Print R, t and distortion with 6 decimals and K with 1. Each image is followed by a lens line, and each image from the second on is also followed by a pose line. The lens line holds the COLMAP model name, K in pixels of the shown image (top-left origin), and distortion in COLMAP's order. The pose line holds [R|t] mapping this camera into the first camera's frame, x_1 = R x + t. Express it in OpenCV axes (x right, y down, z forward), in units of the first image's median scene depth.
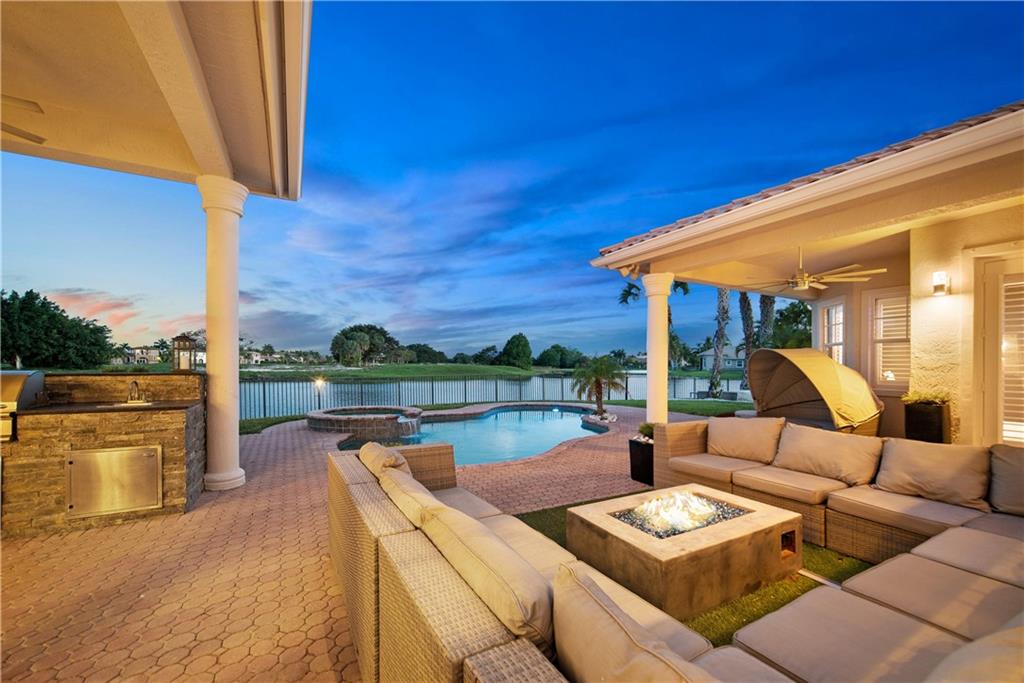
lens RADIAL K [[406.2, 0, 513.3], [0, 406.2, 379.1], [0, 0, 1]] dist [-0.002458, -0.000253]
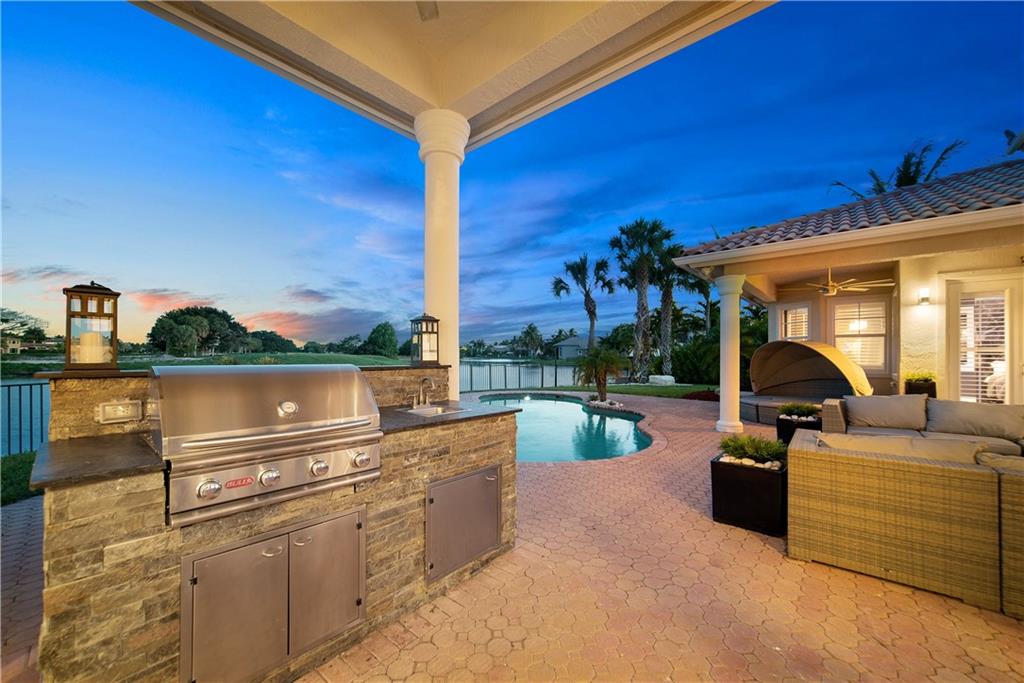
lens RADIAL K [[390.7, 0, 513.2], [0, 390.7, 365.3], [0, 0, 1]] dist [-0.000993, -0.000023]
pose [[0.936042, -0.012279, 0.351675, -0.780955], [0.014466, 0.999889, -0.003591, -0.009287], [-0.351592, 0.008449, 0.936115, 0.223681]]
